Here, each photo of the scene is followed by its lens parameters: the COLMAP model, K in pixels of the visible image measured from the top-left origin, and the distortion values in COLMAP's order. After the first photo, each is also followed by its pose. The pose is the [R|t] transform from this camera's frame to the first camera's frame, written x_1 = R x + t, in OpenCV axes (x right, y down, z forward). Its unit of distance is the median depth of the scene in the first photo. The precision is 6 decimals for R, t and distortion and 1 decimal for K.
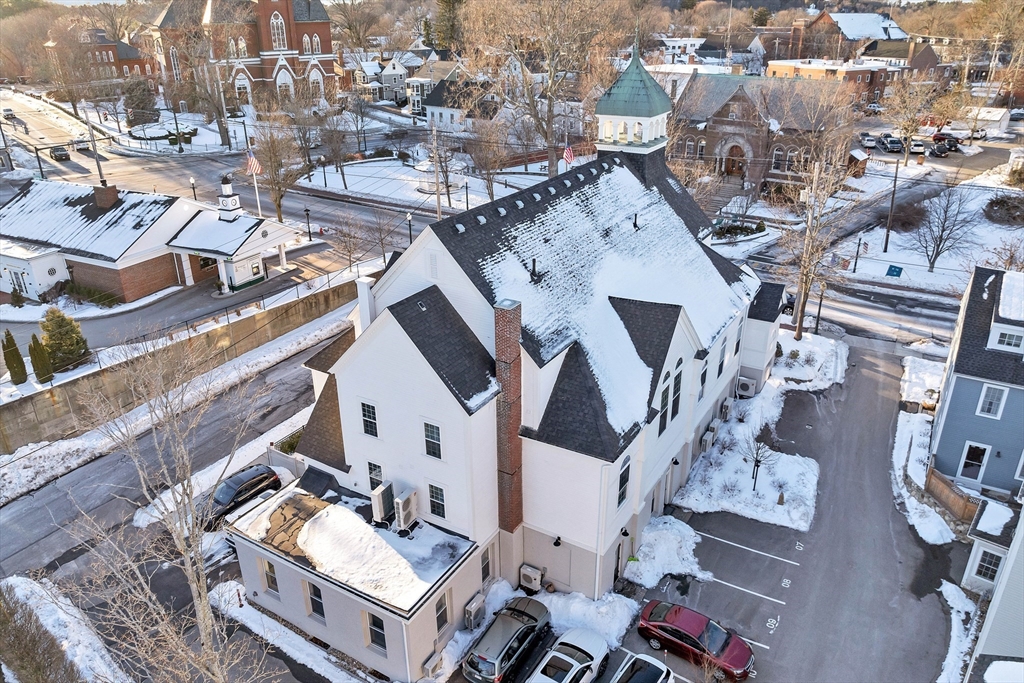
lens RADIAL K [[740.0, 0, 512.0], [0, 740.0, 341.5], [0, 0, 1]] dist [-0.034651, -0.000767]
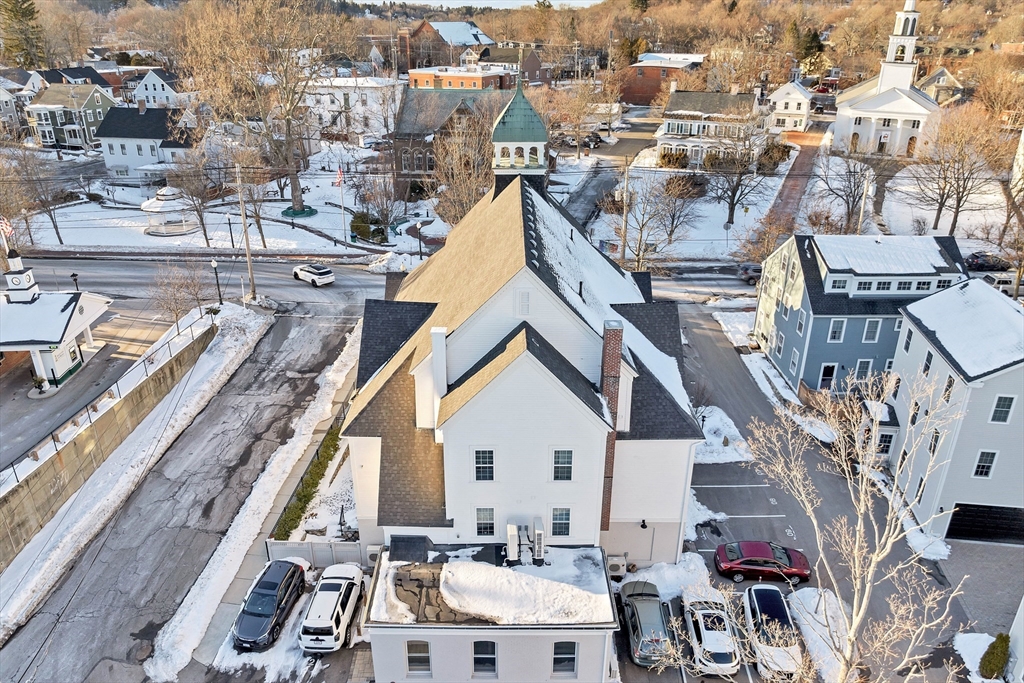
lens RADIAL K [[740.0, 0, 512.0], [0, 740.0, 341.5], [0, 0, 1]] dist [-0.034651, -0.000767]
pose [[0.854819, -0.199190, 0.479174, -0.367265], [0.201784, 0.978316, 0.046709, -0.059170], [-0.478087, 0.056762, 0.876476, 0.056177]]
